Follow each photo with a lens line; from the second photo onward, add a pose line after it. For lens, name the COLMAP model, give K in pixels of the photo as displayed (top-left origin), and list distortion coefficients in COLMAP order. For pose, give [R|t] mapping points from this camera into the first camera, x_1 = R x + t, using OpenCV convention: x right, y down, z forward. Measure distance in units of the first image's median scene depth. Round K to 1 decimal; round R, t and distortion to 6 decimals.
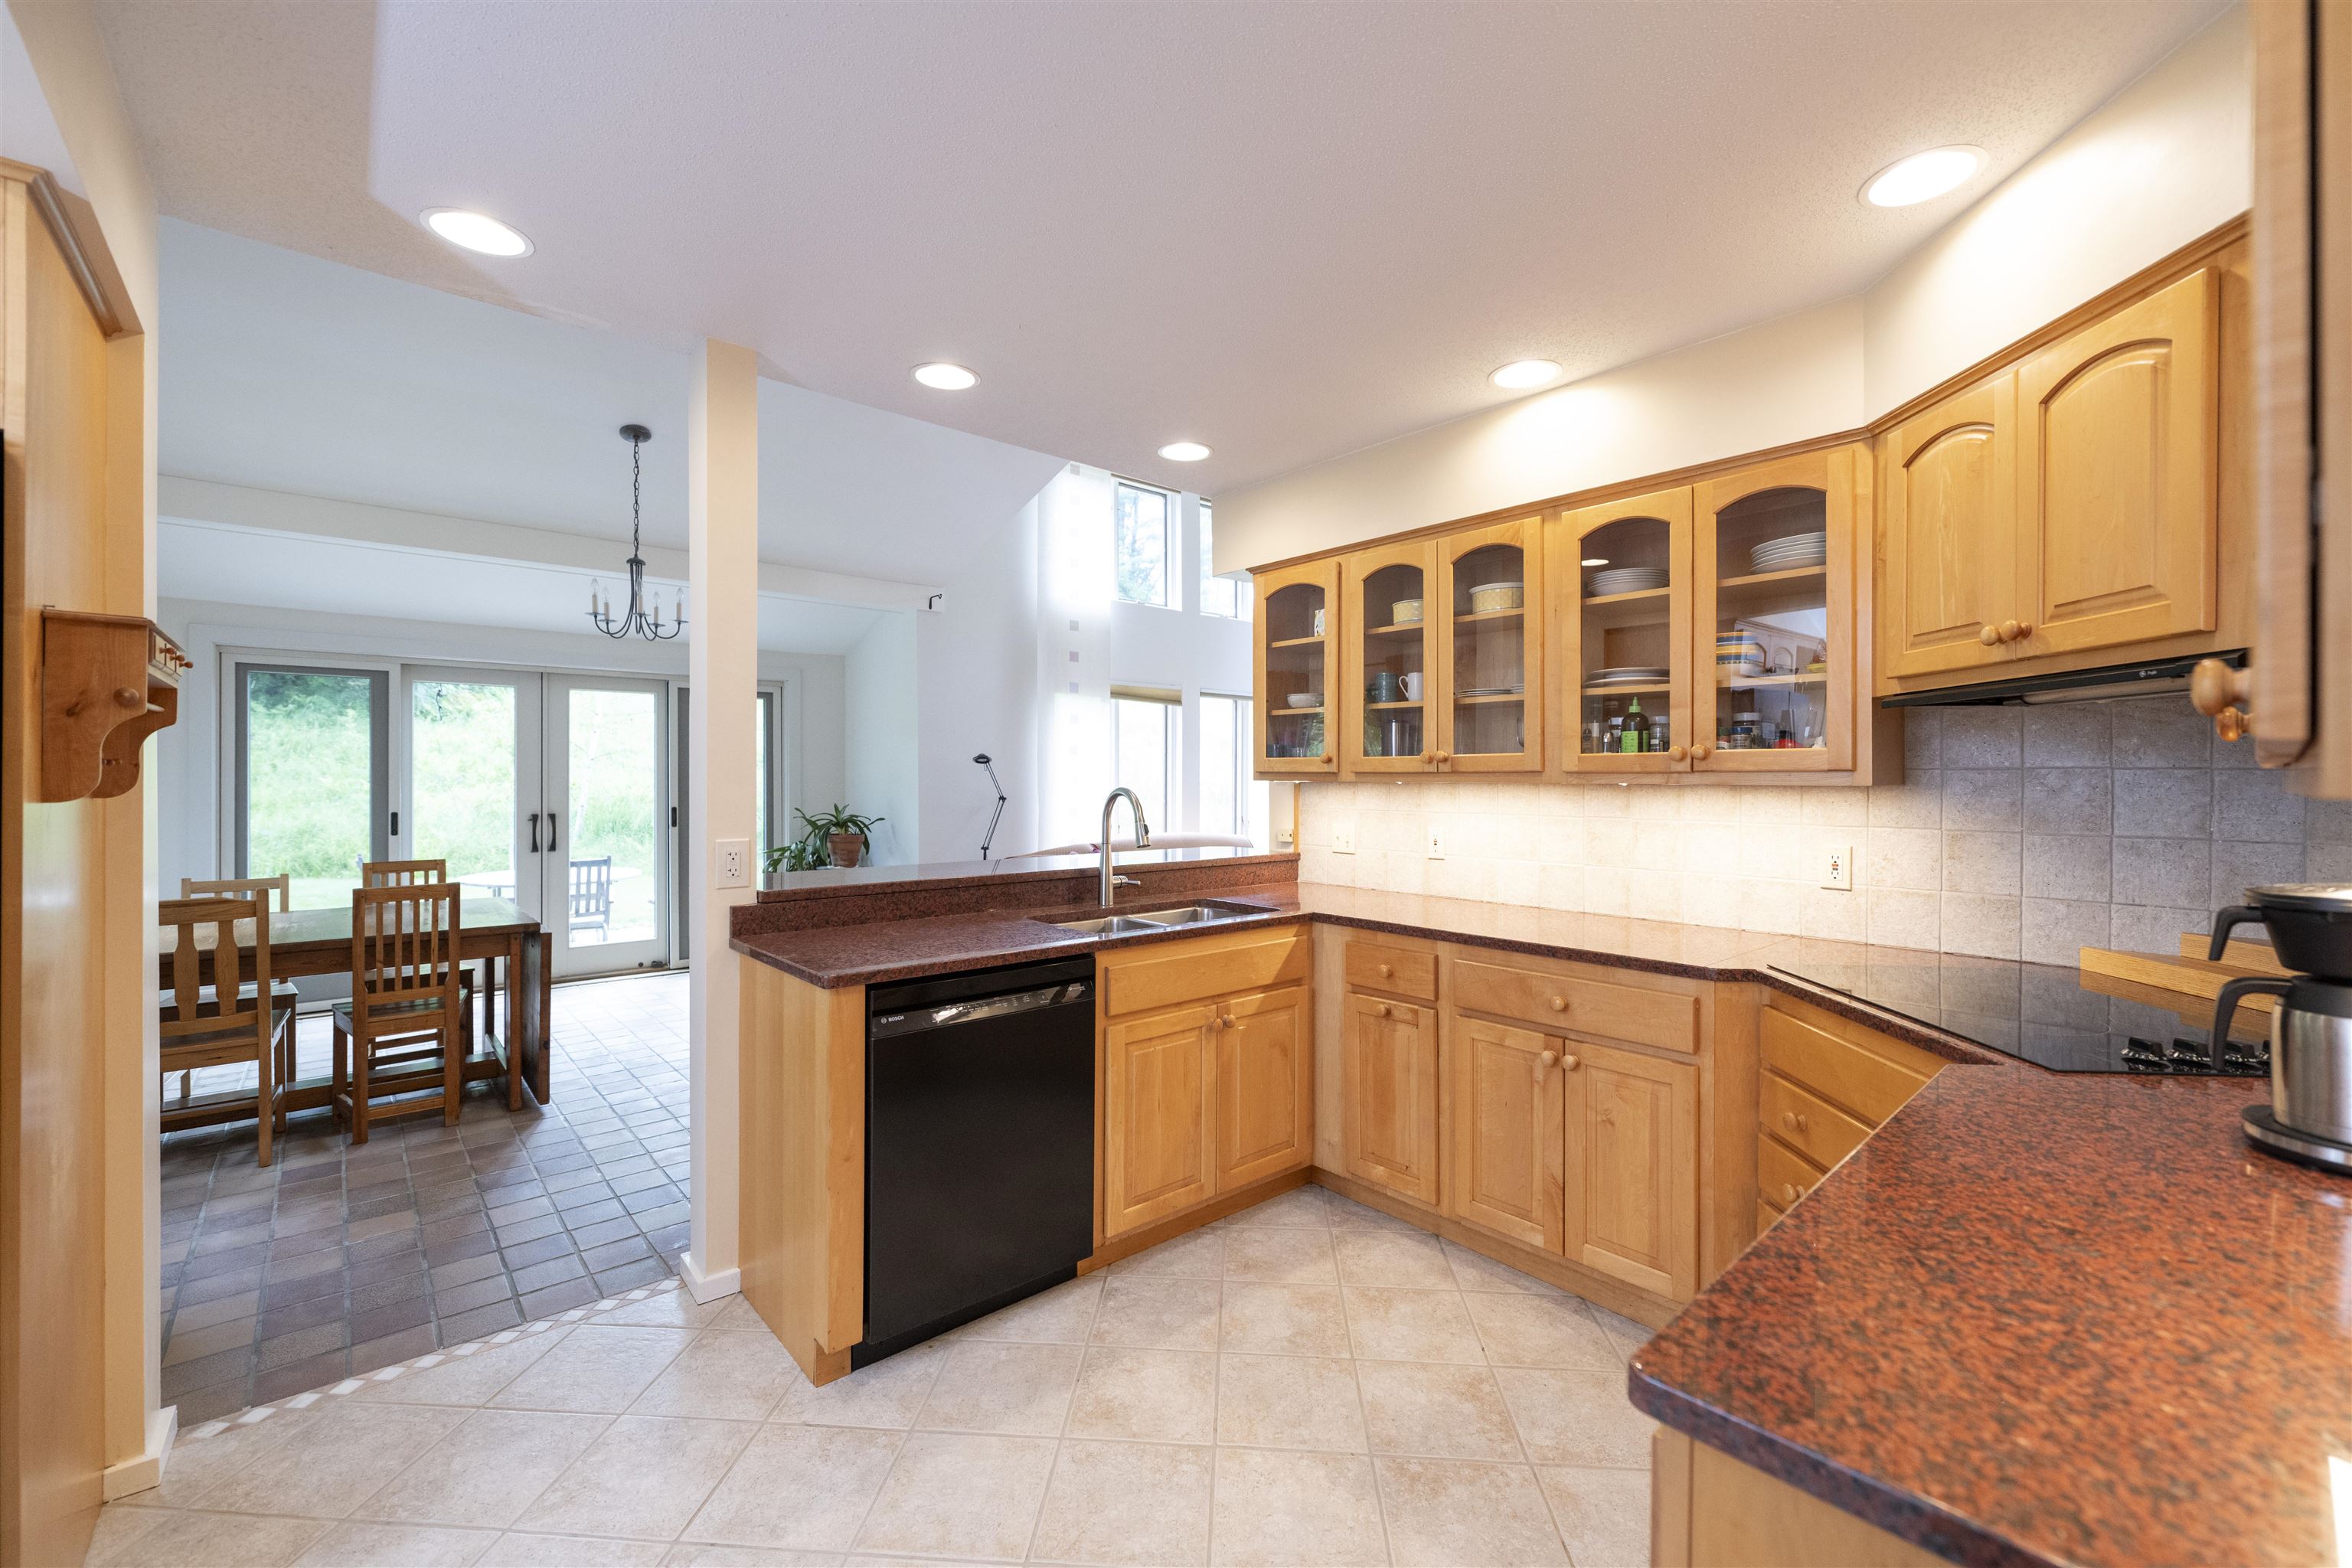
lens RADIAL K [[965.2, 0, 1183.7], [0, 965.2, 774.9], [0, 0, 1]] dist [0.001109, -0.000109]
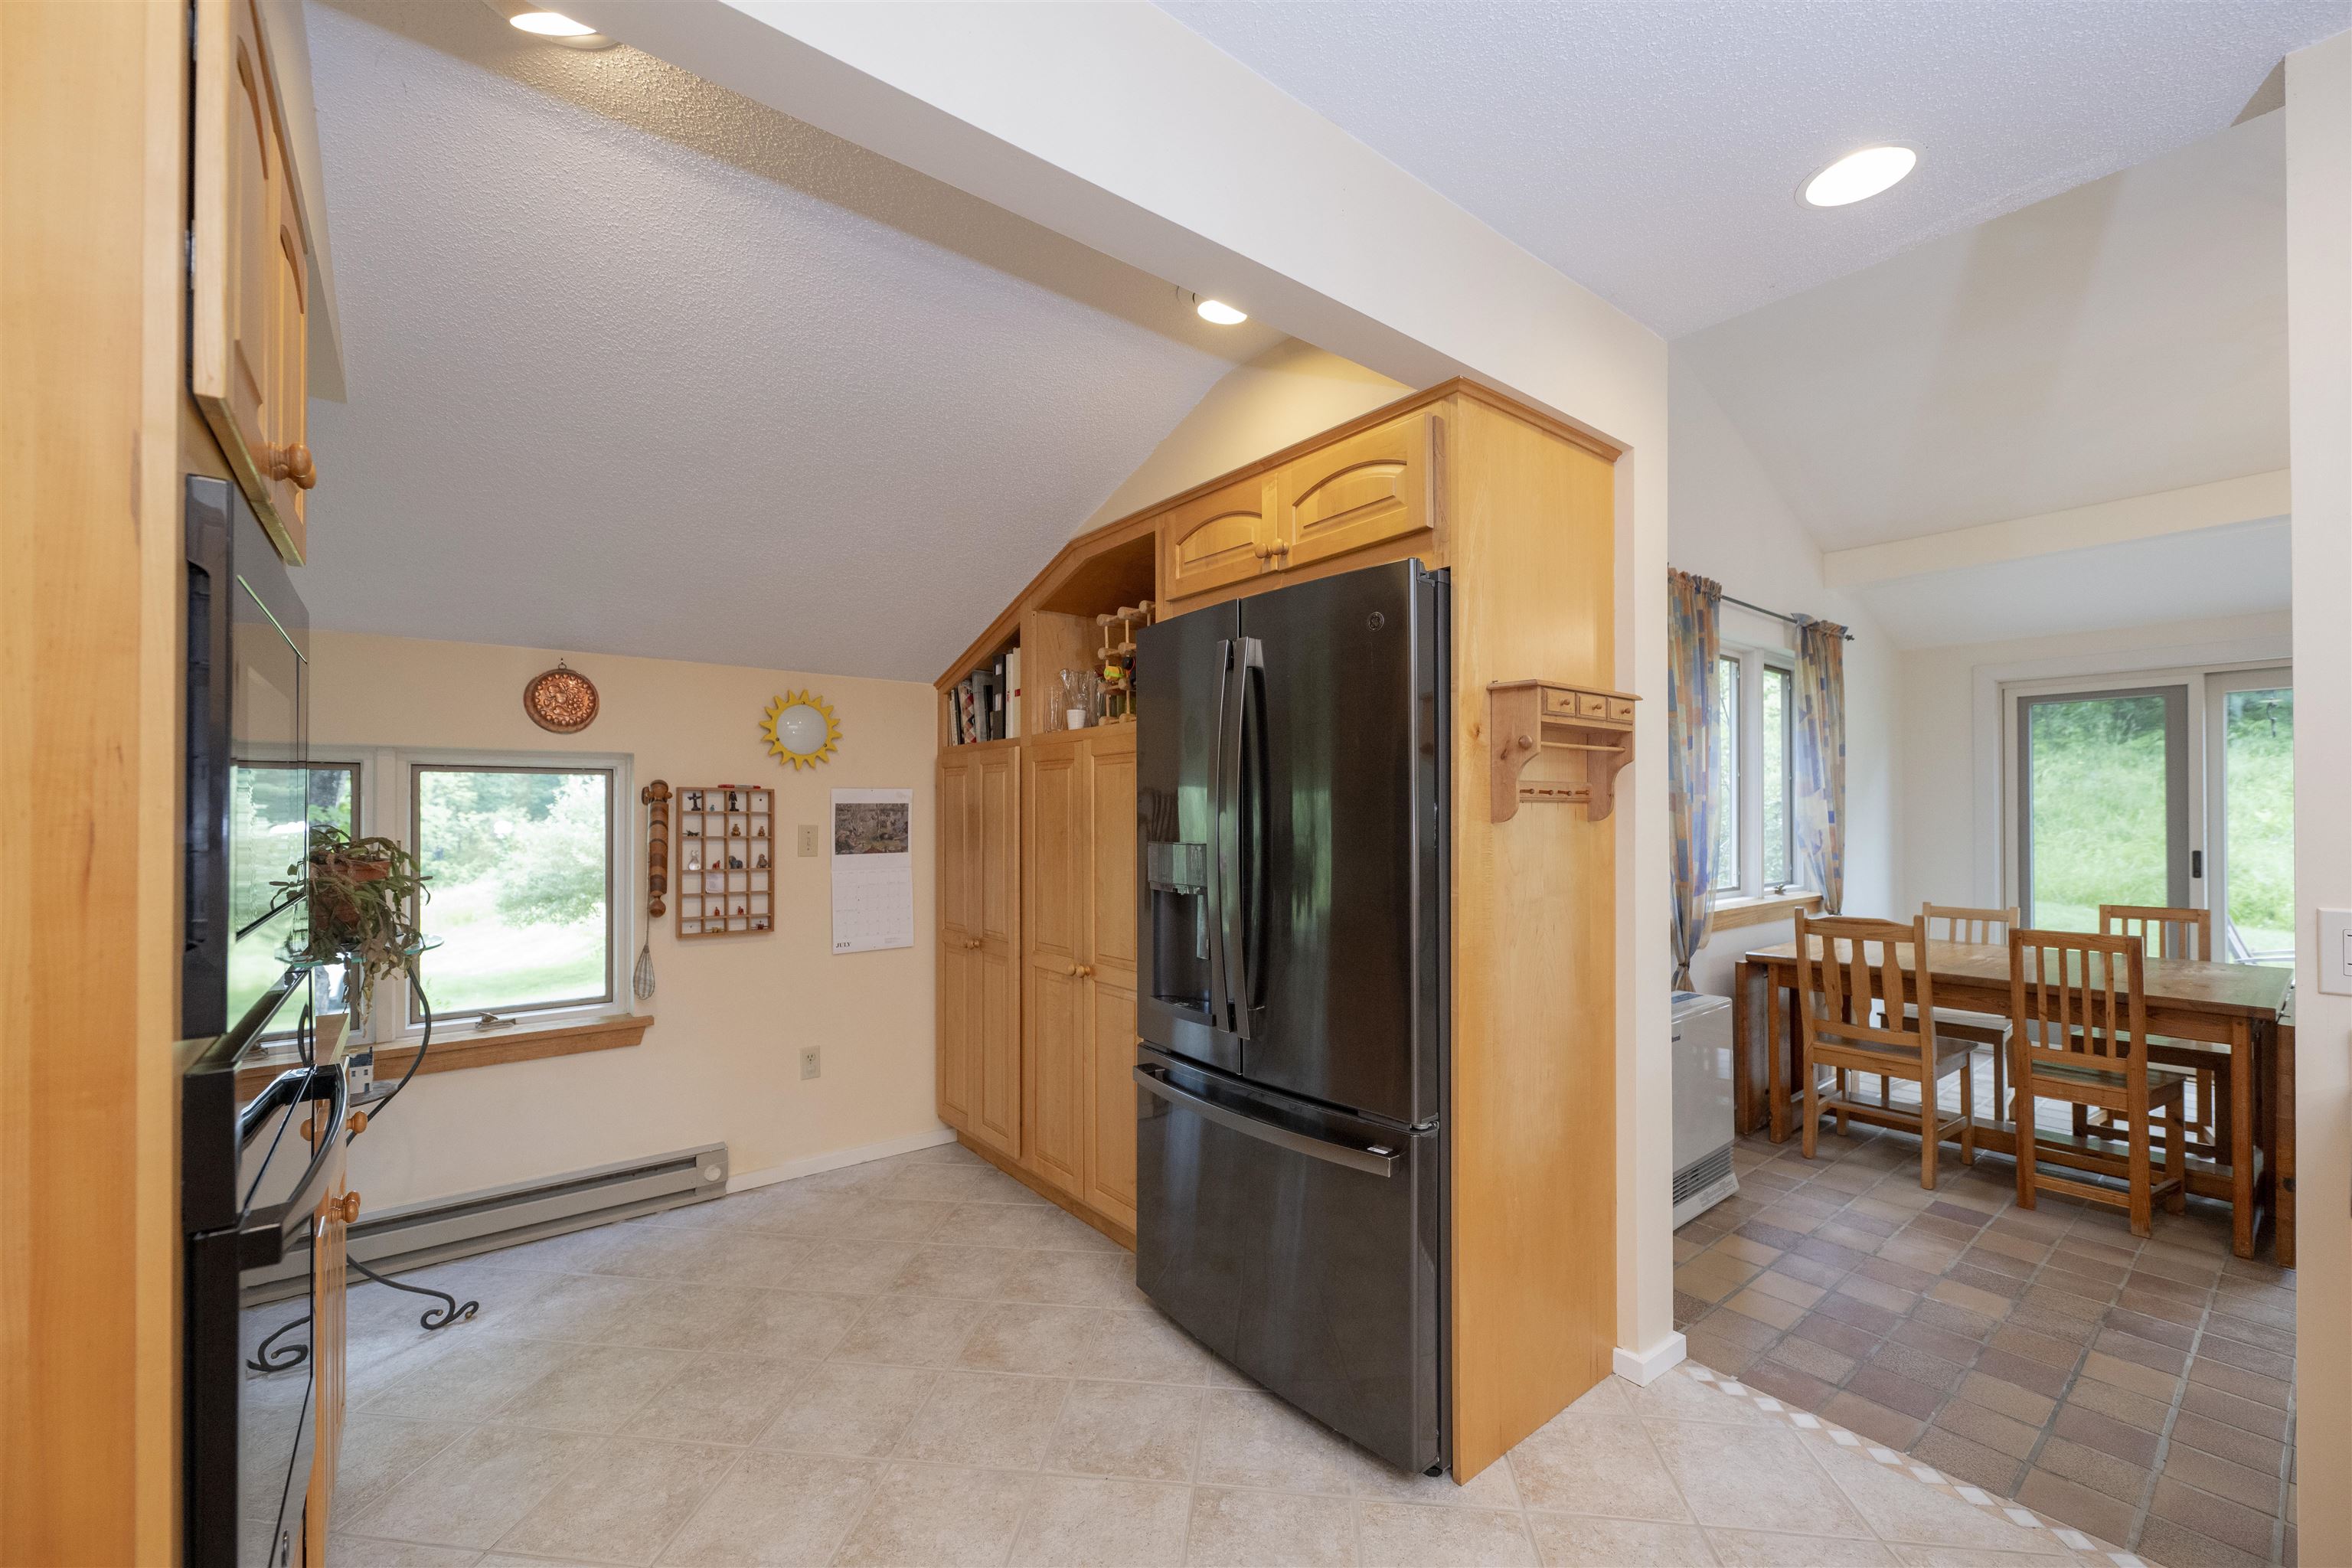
lens RADIAL K [[939.5, 0, 1180.8], [0, 939.5, 808.5], [0, 0, 1]] dist [0.001089, 0.000102]
pose [[-0.053167, -0.006123, -0.998567, 0.089976], [0.003058, 0.999976, -0.006294, 0.008479], [0.998581, -0.003388, -0.053147, 0.285201]]
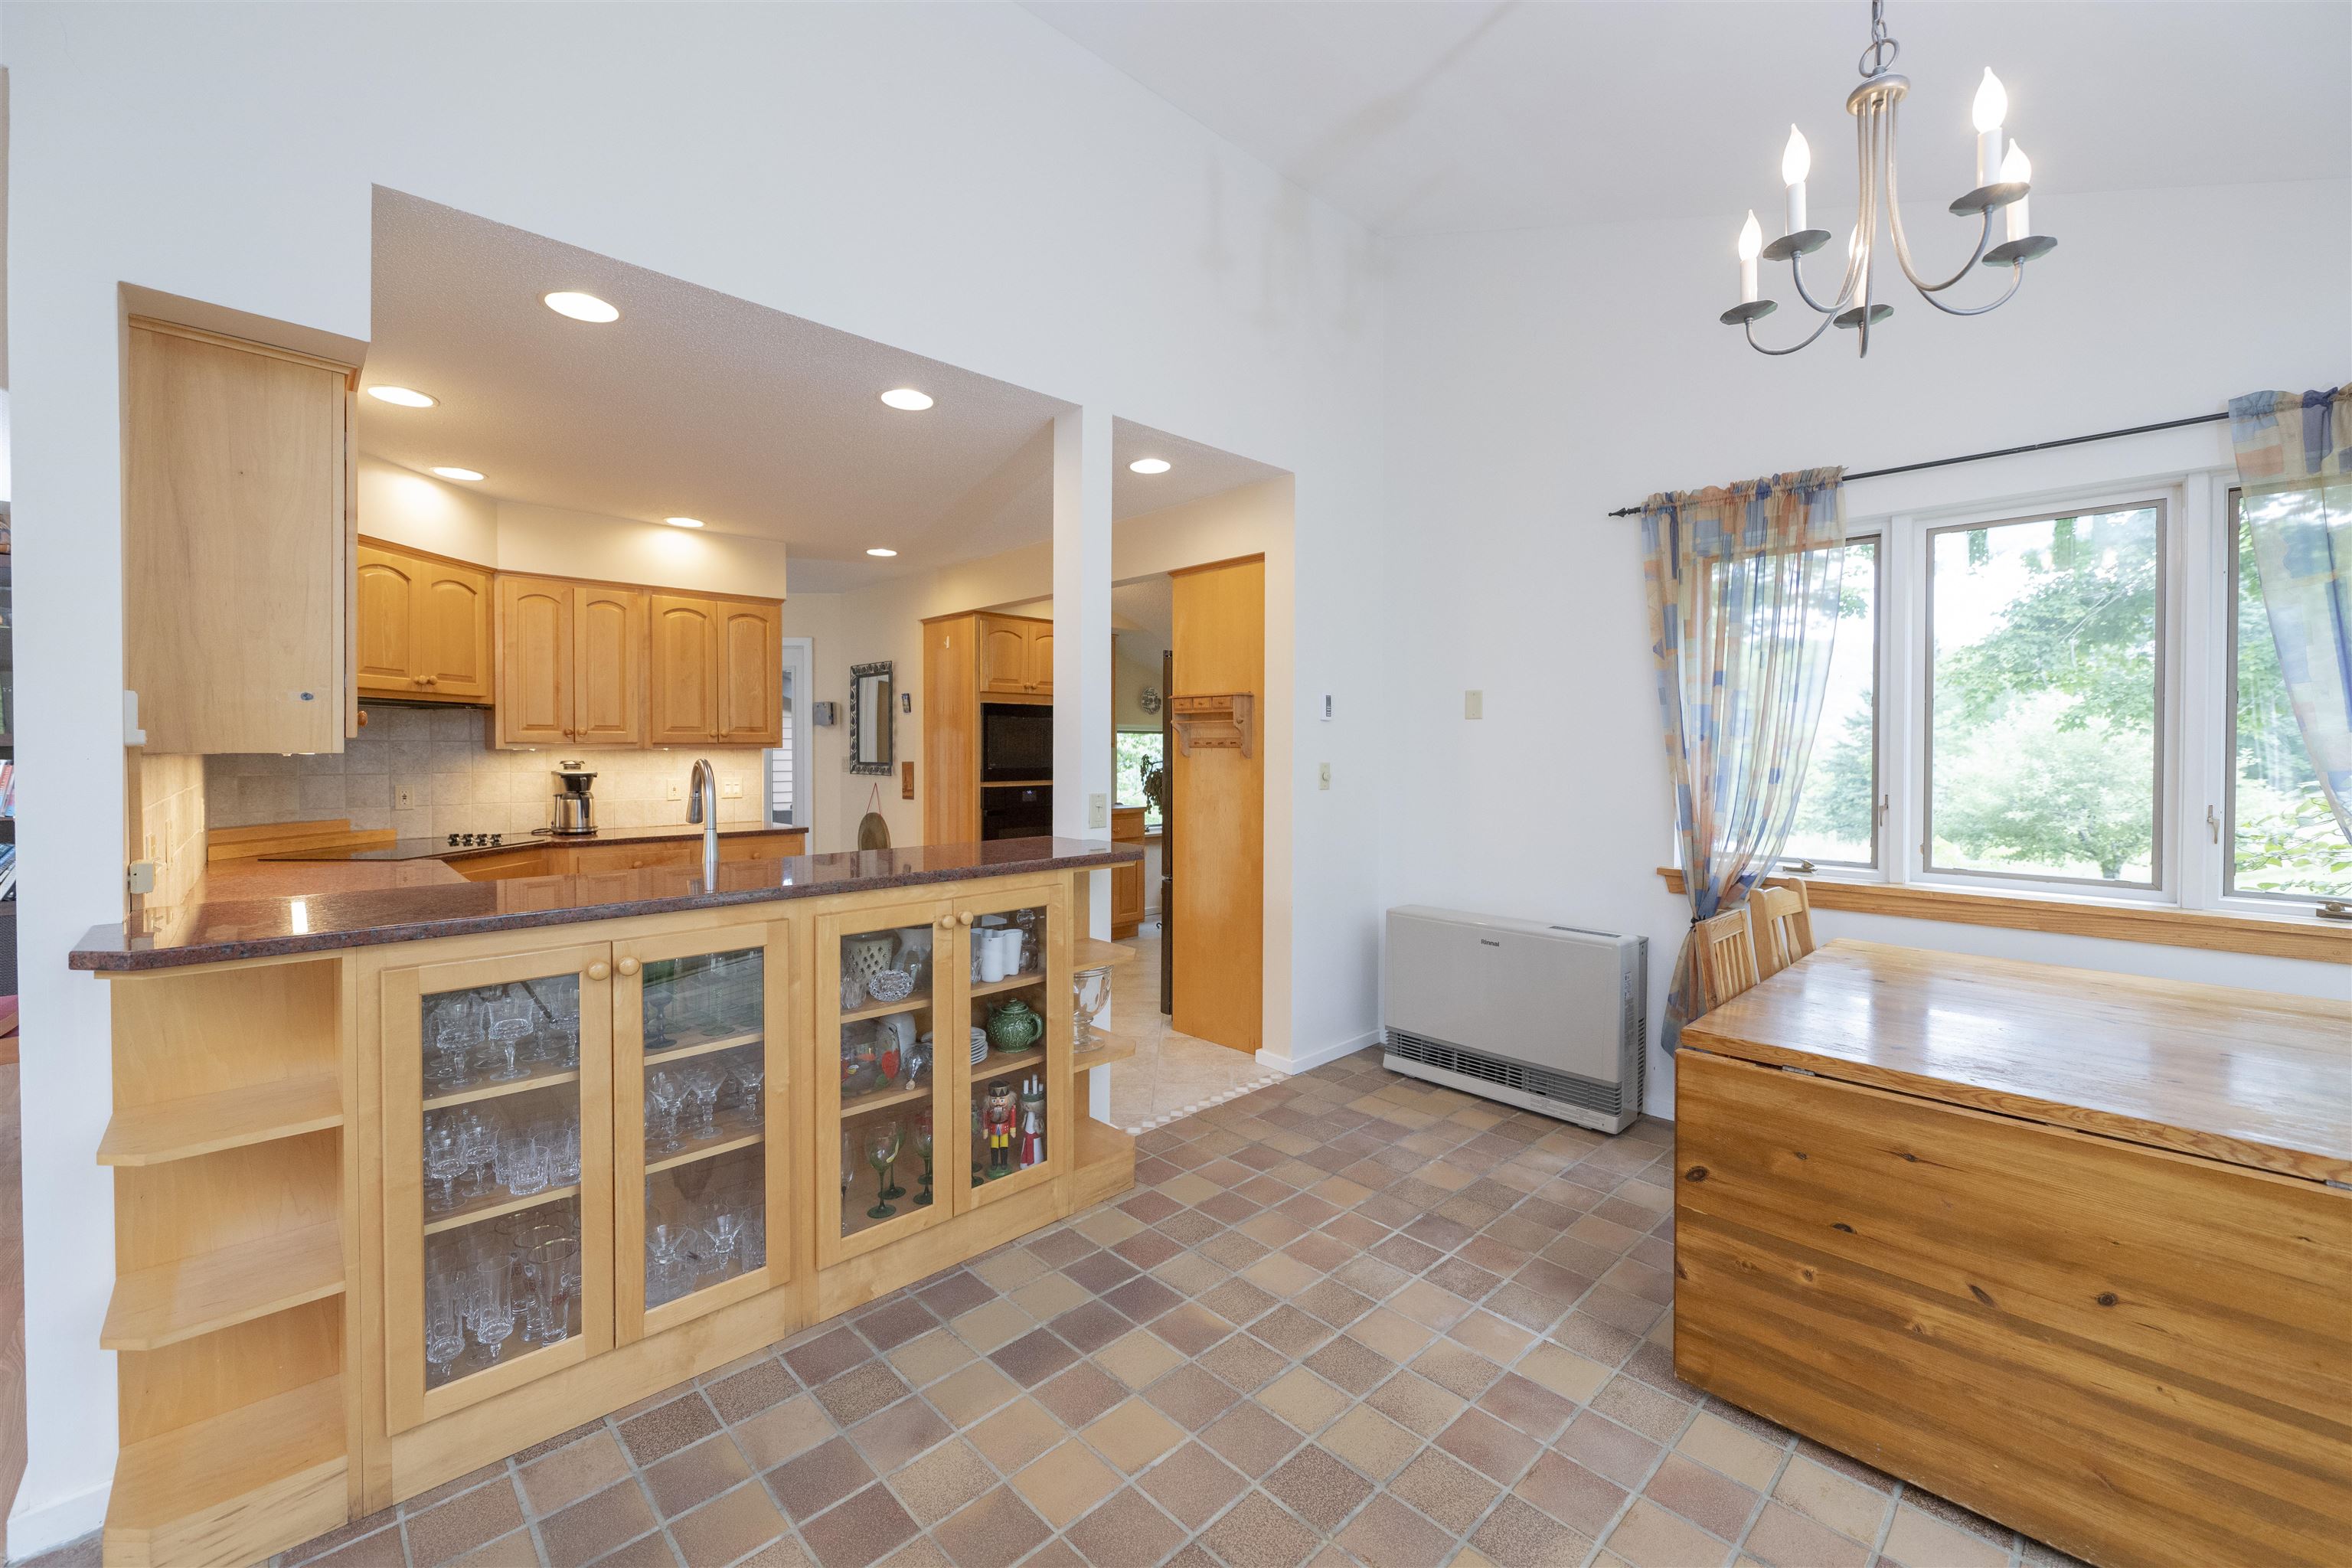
lens RADIAL K [[942.9, 0, 1164.8], [0, 942.9, 758.3], [0, 0, 1]] dist [-0.001157, -0.000174]
pose [[-0.999377, -0.003177, -0.035142, -0.450482], [-0.003529, 0.999944, 0.009956, 0.003173], [0.035109, 0.010074, -0.999333, 1.866913]]
